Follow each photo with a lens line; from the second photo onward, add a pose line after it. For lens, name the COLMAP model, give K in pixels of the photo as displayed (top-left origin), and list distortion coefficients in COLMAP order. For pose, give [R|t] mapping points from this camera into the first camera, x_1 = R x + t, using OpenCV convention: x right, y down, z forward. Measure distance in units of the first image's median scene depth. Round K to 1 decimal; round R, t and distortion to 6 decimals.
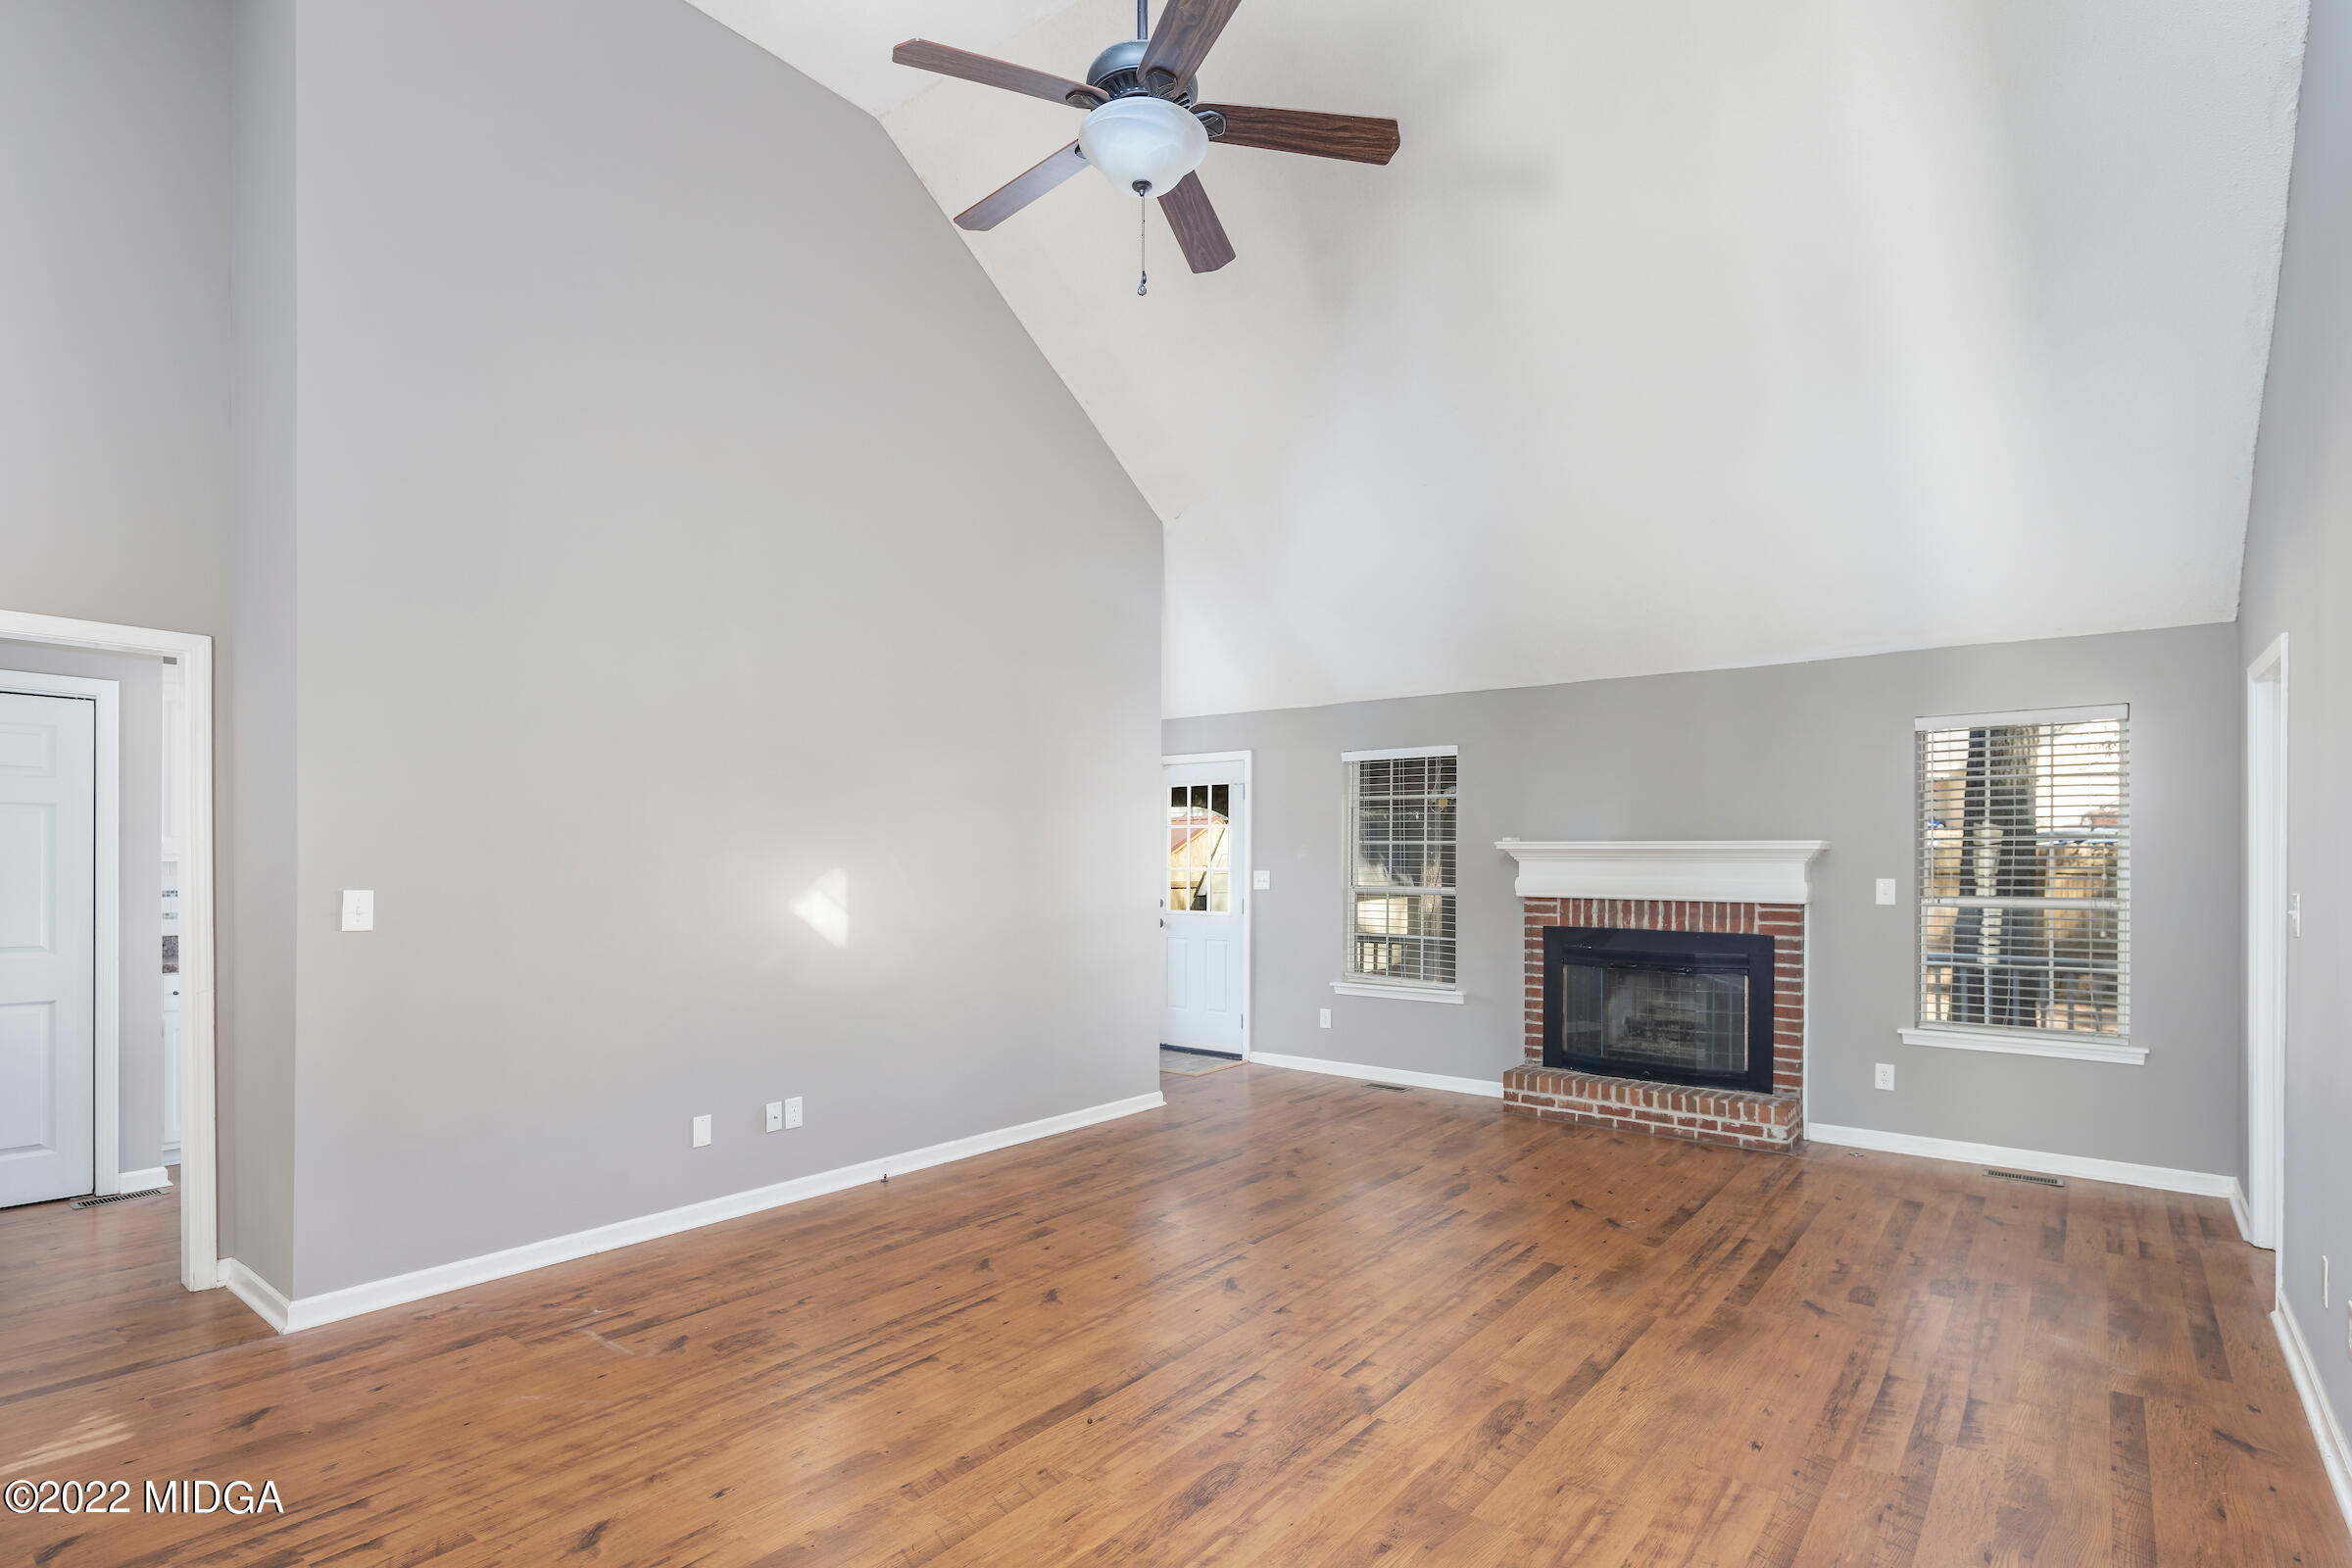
lens RADIAL K [[1167.7, 0, 1181.0], [0, 1167.7, 860.2], [0, 0, 1]] dist [-0.000572, -0.000254]
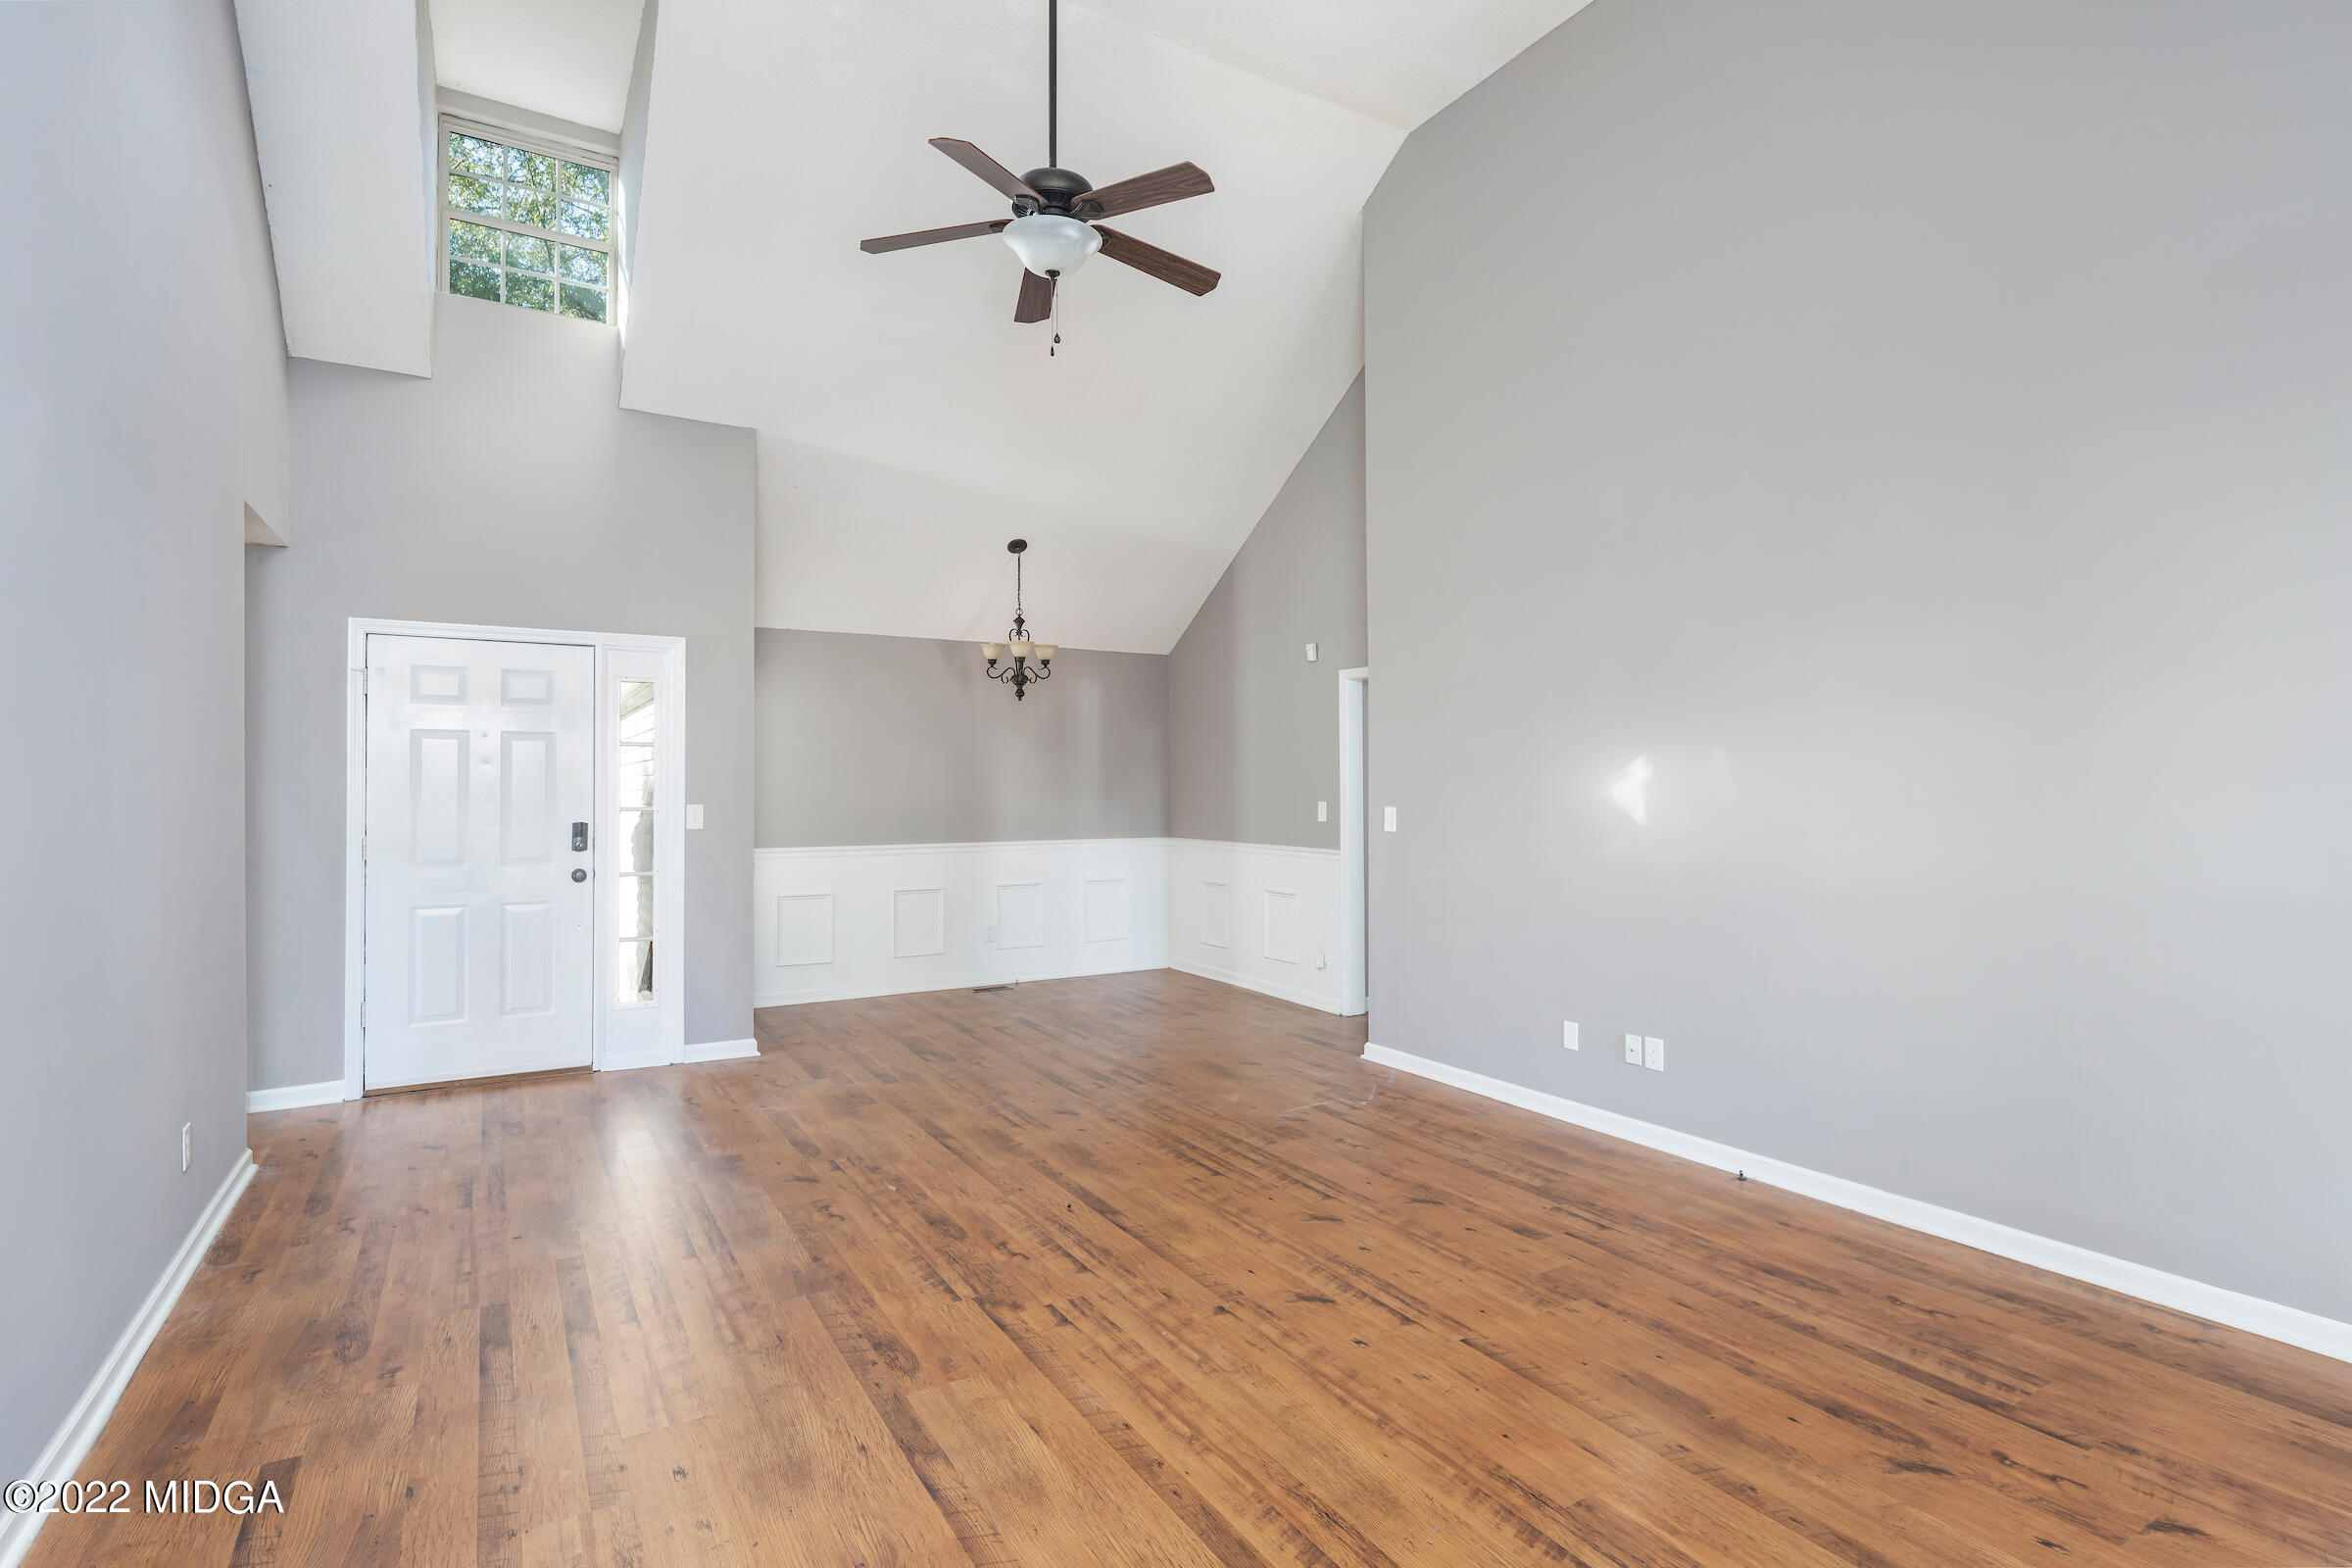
lens RADIAL K [[1167.7, 0, 1177.6], [0, 1167.7, 785.9], [0, 0, 1]] dist [-0.000572, -0.000254]
pose [[-0.363983, -0.003834, -0.931398, 0.955864], [-0.000194, 0.999992, -0.004040, 0.004486], [0.931406, -0.001290, -0.363981, 1.364440]]
